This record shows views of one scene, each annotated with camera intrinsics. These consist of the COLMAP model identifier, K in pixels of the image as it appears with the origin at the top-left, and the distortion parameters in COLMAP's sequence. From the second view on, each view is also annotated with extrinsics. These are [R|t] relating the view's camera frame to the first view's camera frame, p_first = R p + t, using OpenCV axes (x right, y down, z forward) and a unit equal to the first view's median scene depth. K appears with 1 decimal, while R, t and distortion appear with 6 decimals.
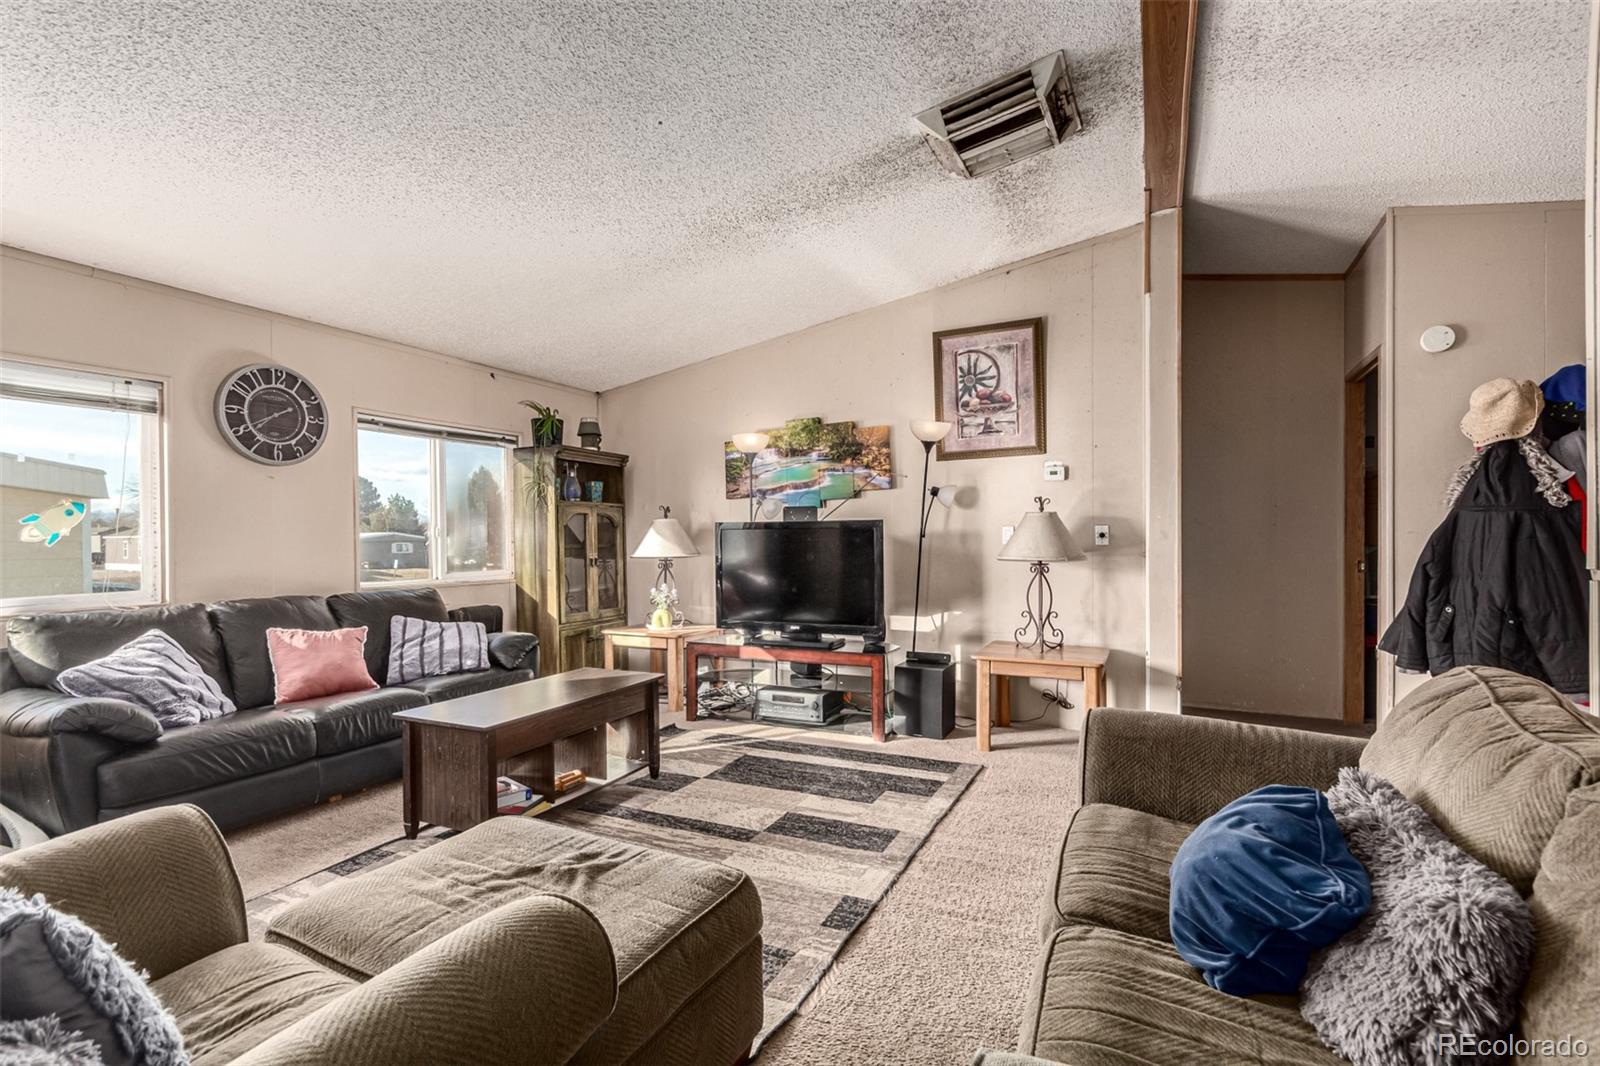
lens RADIAL K [[742.3, 0, 805.1], [0, 742.3, 537.8], [0, 0, 1]] dist [0.005417, 0.000390]
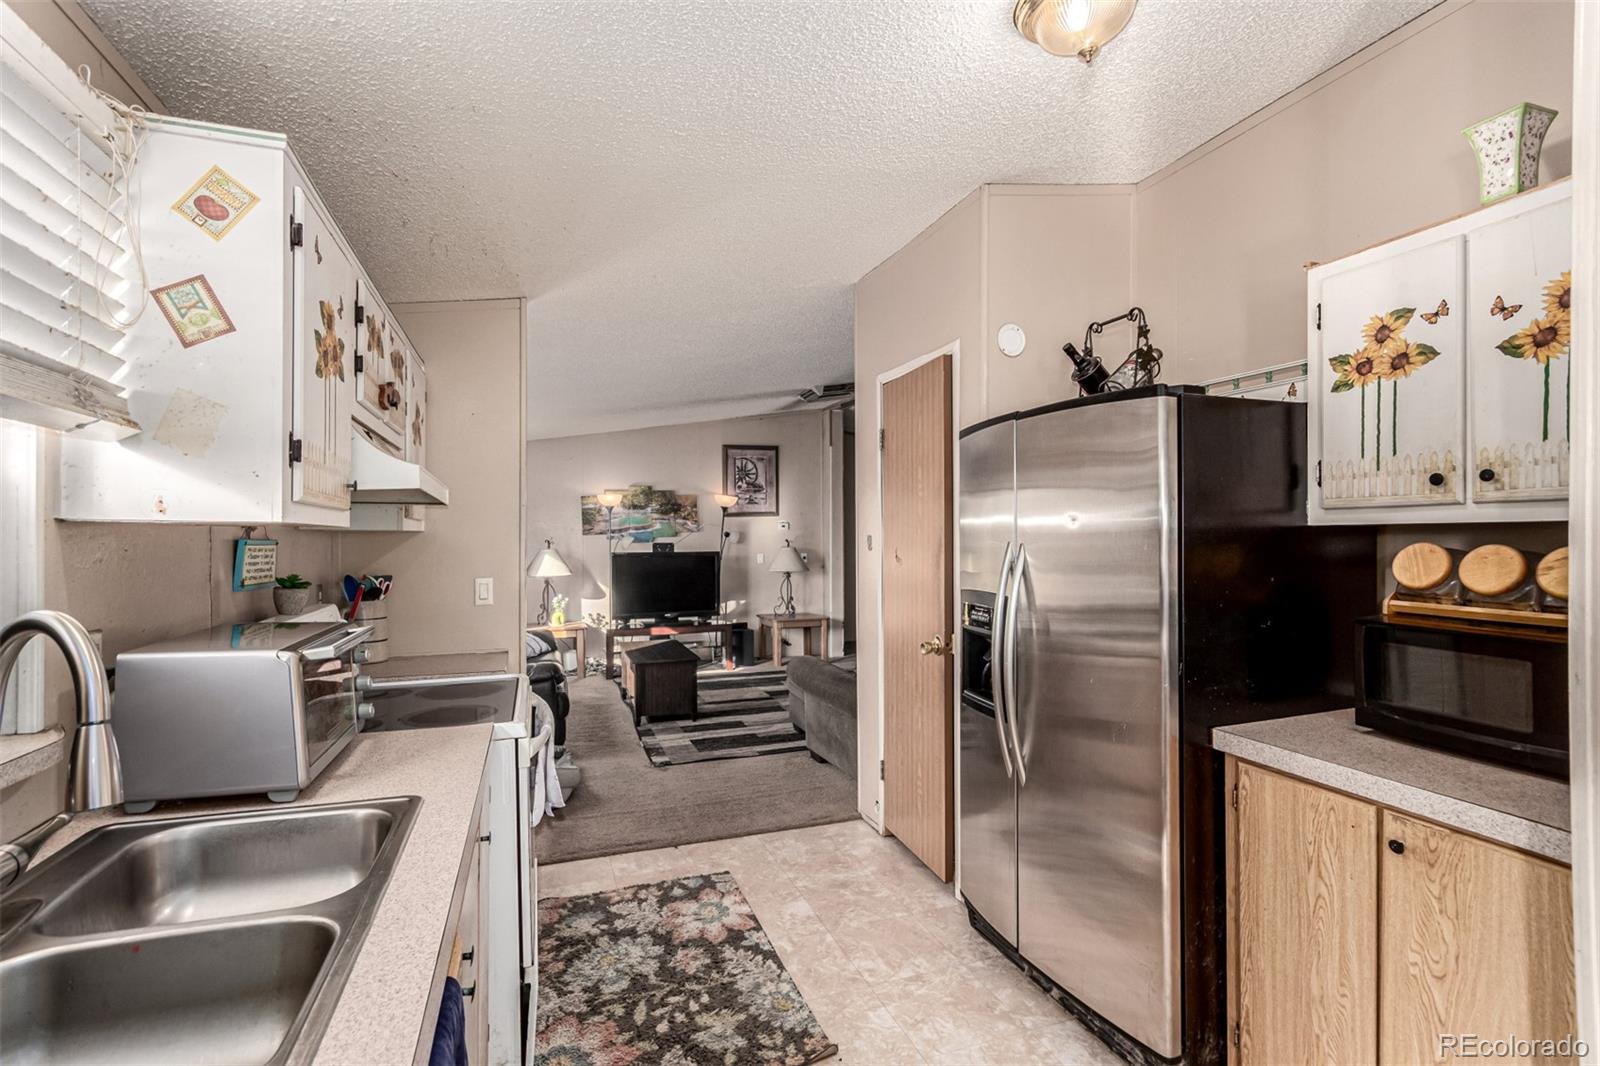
lens RADIAL K [[742.3, 0, 805.1], [0, 742.3, 537.8], [0, 0, 1]] dist [0.005417, 0.000390]
pose [[0.701425, 0.004354, 0.712730, -1.005282], [0.003854, 0.999944, -0.009902, -0.036943], [-0.712733, 0.009692, 0.701369, -0.407239]]
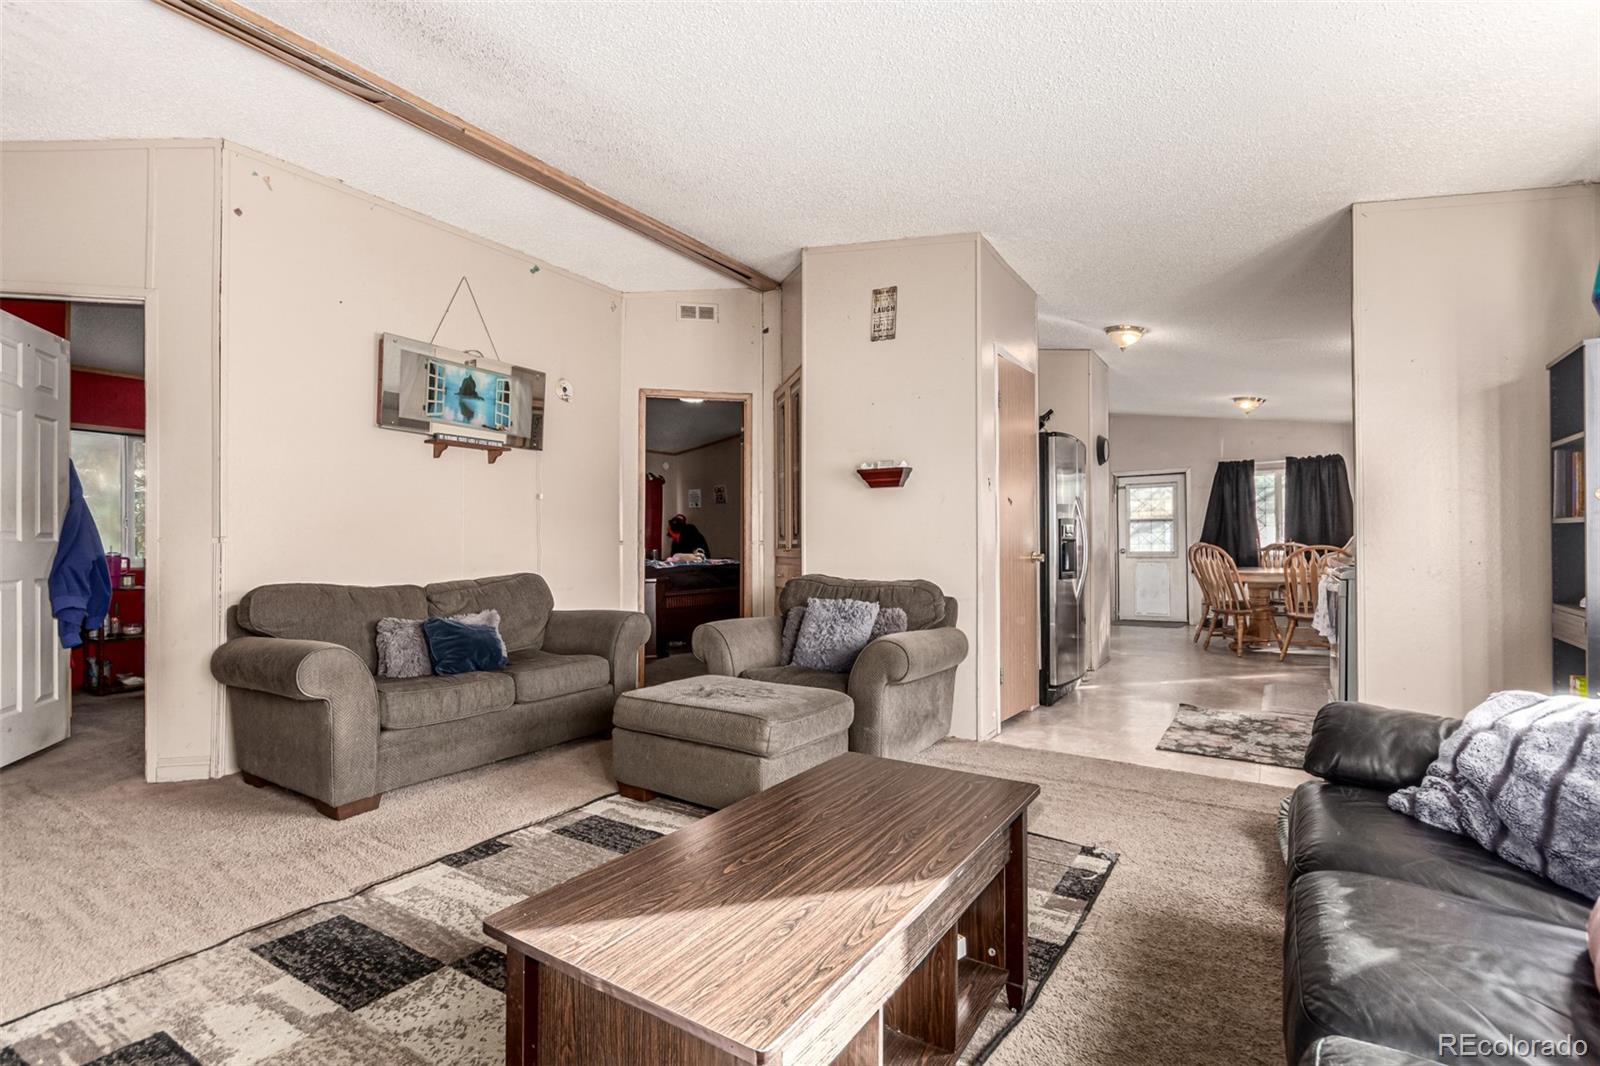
lens RADIAL K [[735.2, 0, 793.4], [0, 735.2, 535.4], [0, 0, 1]] dist [0.004377, -0.000447]
pose [[-0.989612, 0.007800, 0.143550, -0.281291], [0.007156, 0.999962, -0.005002, 0.023607], [-0.143584, -0.003923, -0.989630, 1.006427]]
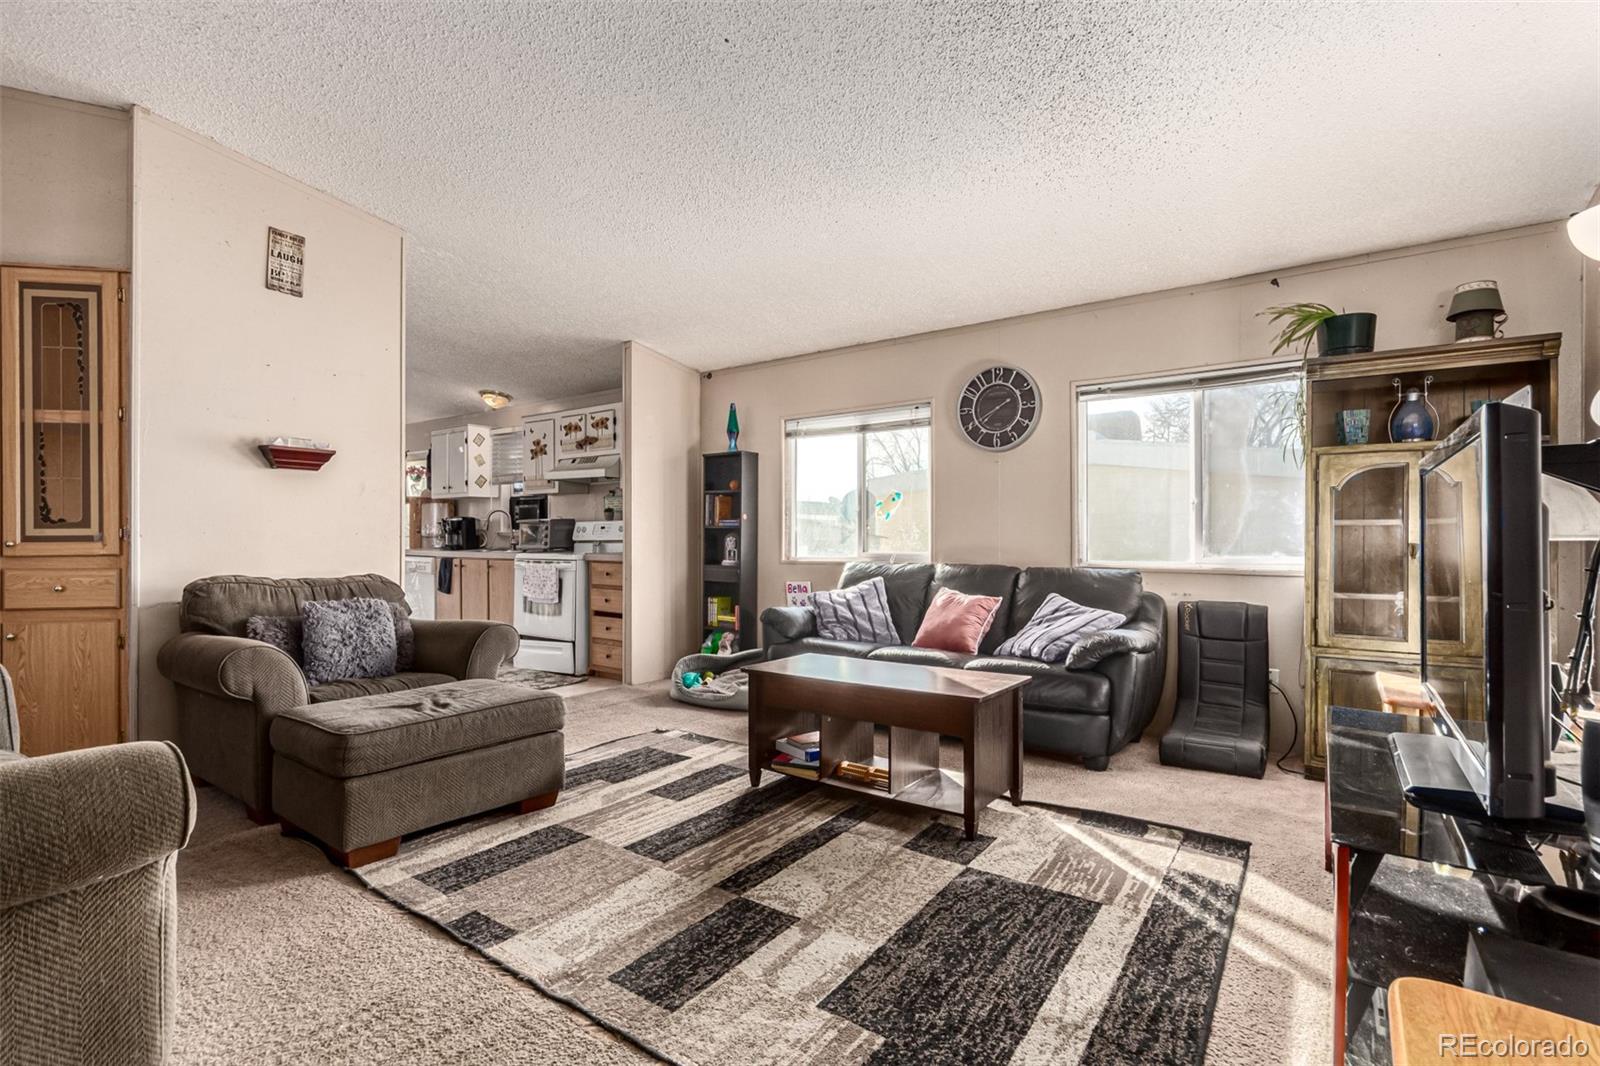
lens RADIAL K [[768.5, 0, 800.0], [0, 768.5, 533.0], [0, 0, 1]] dist [0.005042, 0.000318]
pose [[-0.192746, 0.001060, -0.981248, 0.428822], [-0.003844, 0.999991, 0.001835, 0.023502], [0.981241, 0.004126, -0.192740, 0.767887]]
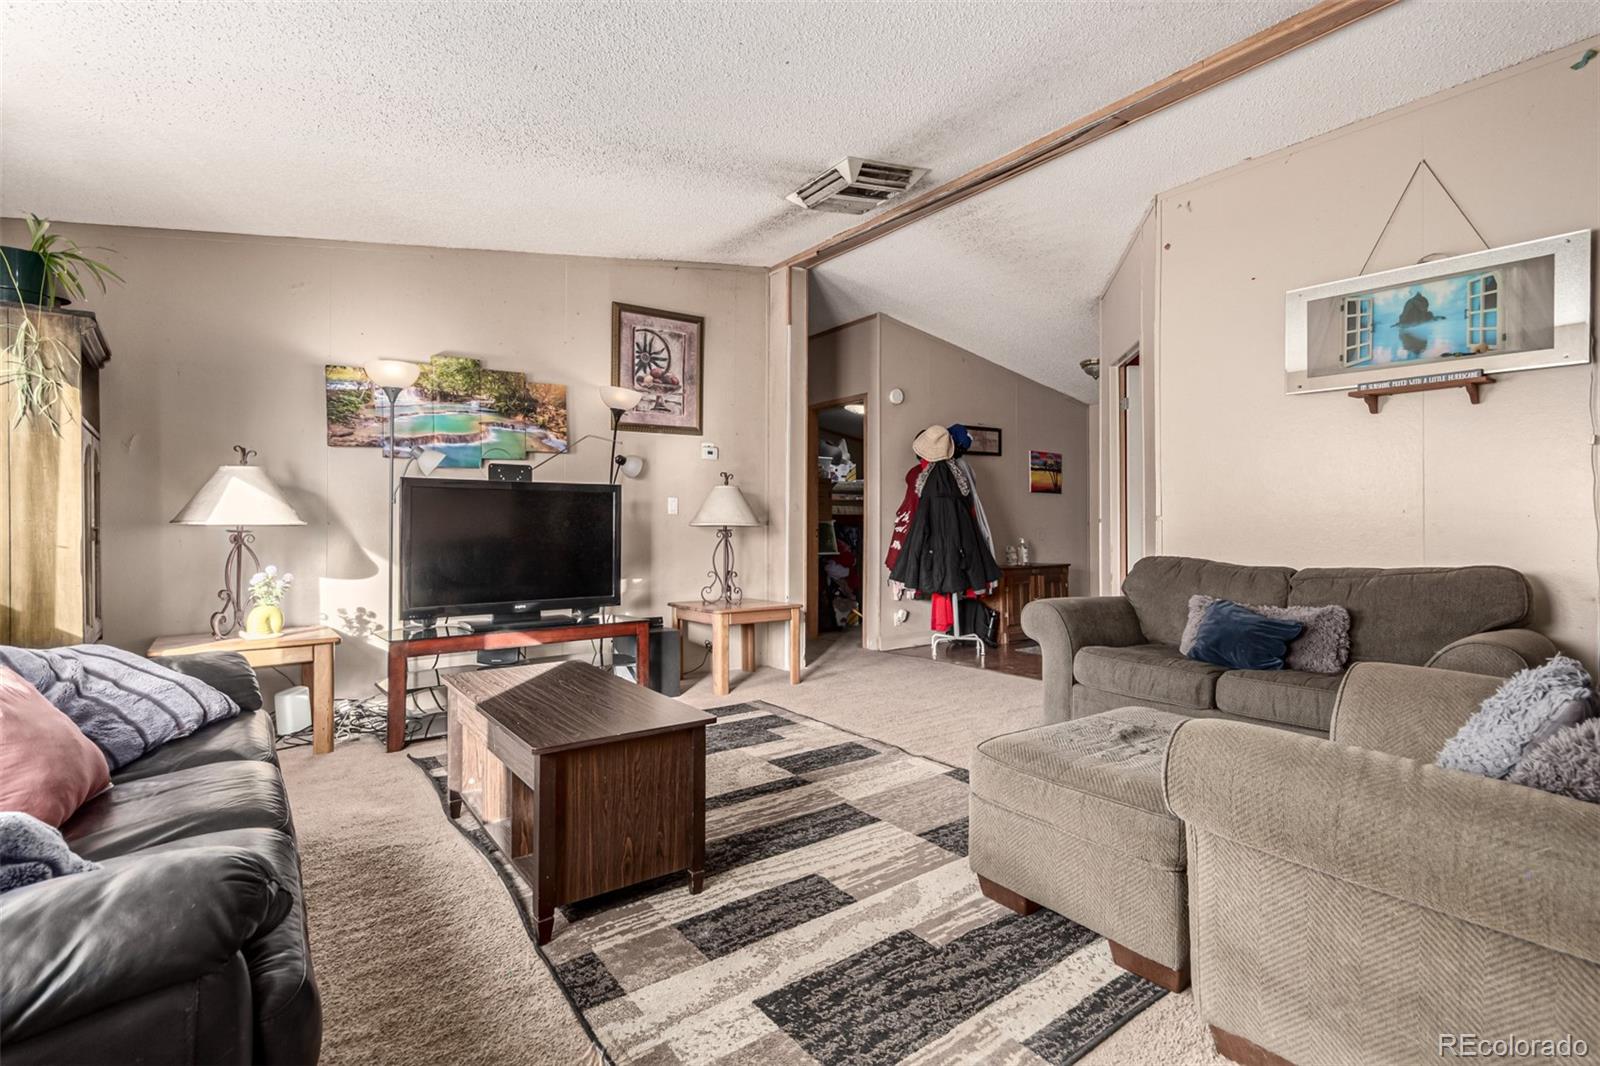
lens RADIAL K [[754.5, 0, 806.7], [0, 754.5, 508.1], [0, 0, 1]] dist [0.003624, 0.000662]
pose [[0.459420, 0.027912, 0.887780, -0.635274], [0.001349, 0.999483, -0.032122, 0.036704], [-0.888218, 0.015955, 0.459145, 0.319065]]
